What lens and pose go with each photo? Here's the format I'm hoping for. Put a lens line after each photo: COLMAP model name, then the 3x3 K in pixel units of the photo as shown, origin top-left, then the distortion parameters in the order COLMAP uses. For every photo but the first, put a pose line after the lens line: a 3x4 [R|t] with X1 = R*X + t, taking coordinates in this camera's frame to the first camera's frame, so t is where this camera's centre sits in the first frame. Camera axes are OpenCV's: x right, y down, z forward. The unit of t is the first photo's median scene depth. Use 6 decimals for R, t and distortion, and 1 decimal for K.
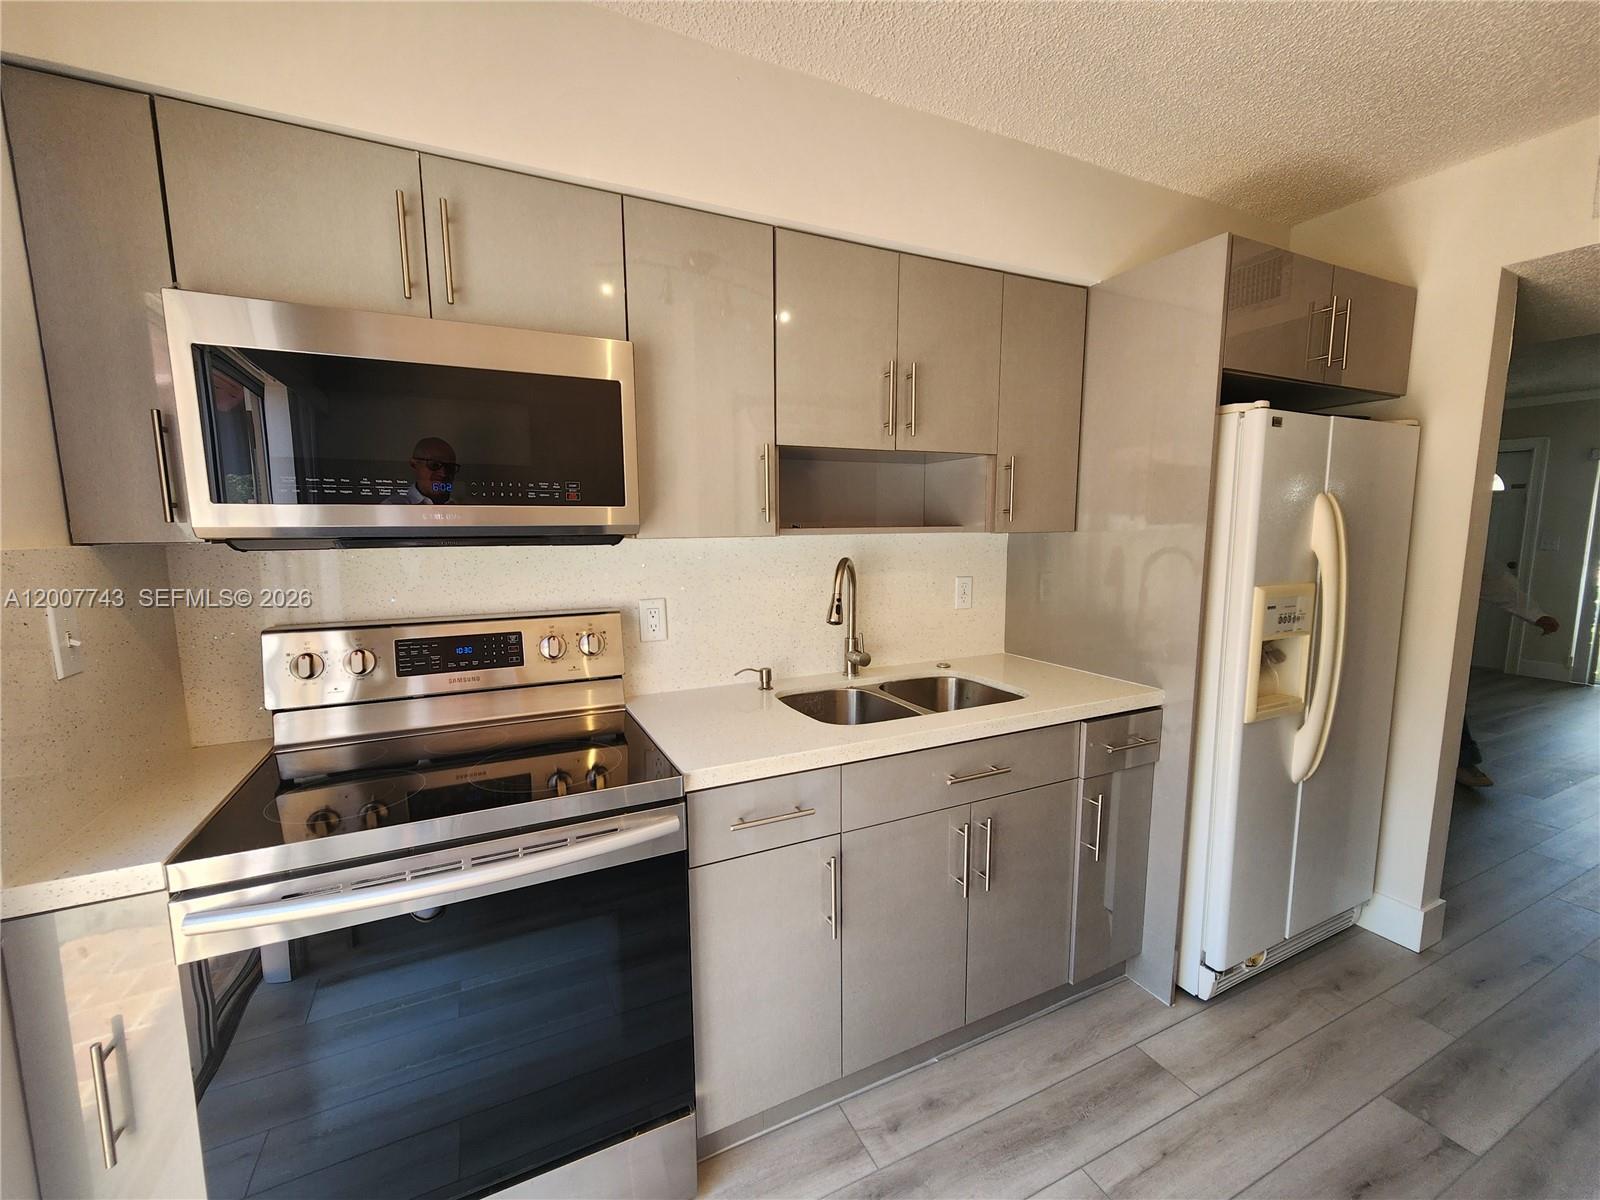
lens RADIAL K [[652.1, 0, 792.8], [0, 652.1, 608.8], [0, 0, 1]] dist [0.004631, -0.003609]
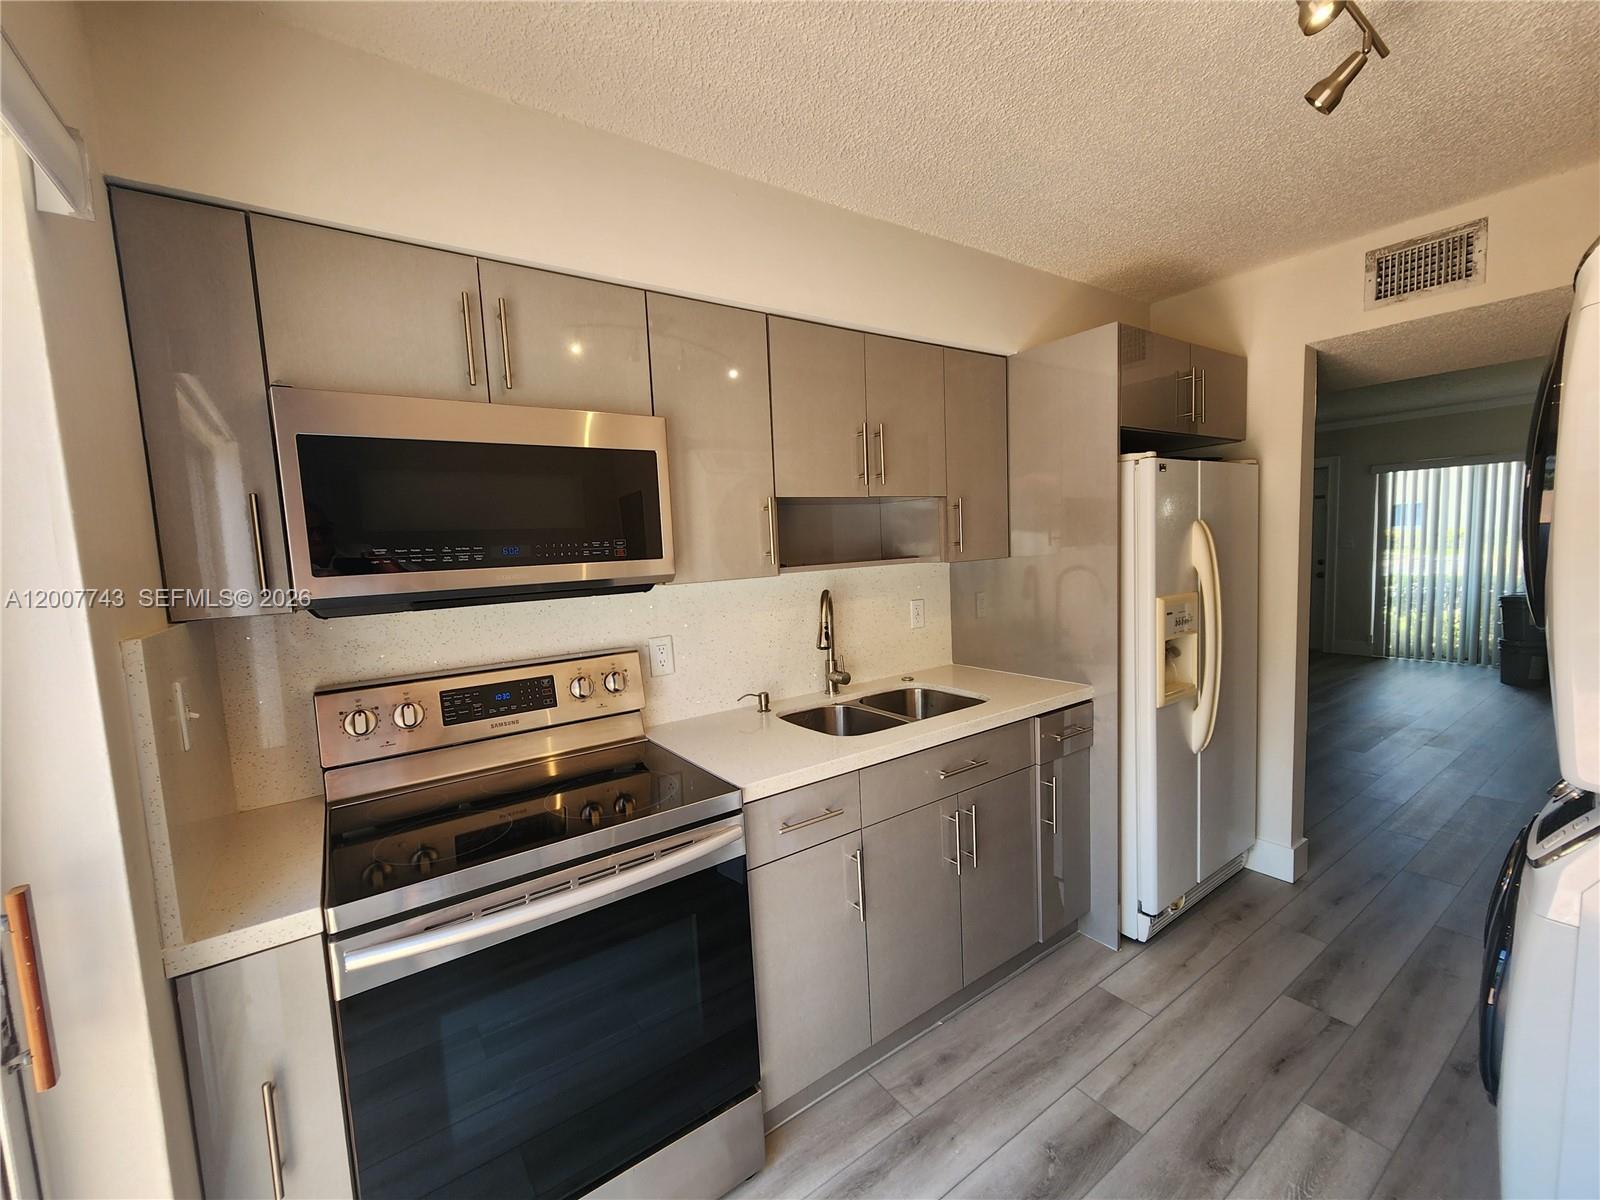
lens RADIAL K [[652.1, 0, 793.1], [0, 652.1, 604.2], [0, 0, 1]] dist [0.004631, -0.003609]
pose [[0.986391, -0.054323, 0.155181, -0.183549], [0.060507, 0.997540, -0.035400, -0.020389], [-0.152876, 0.044308, 0.987252, -0.134256]]
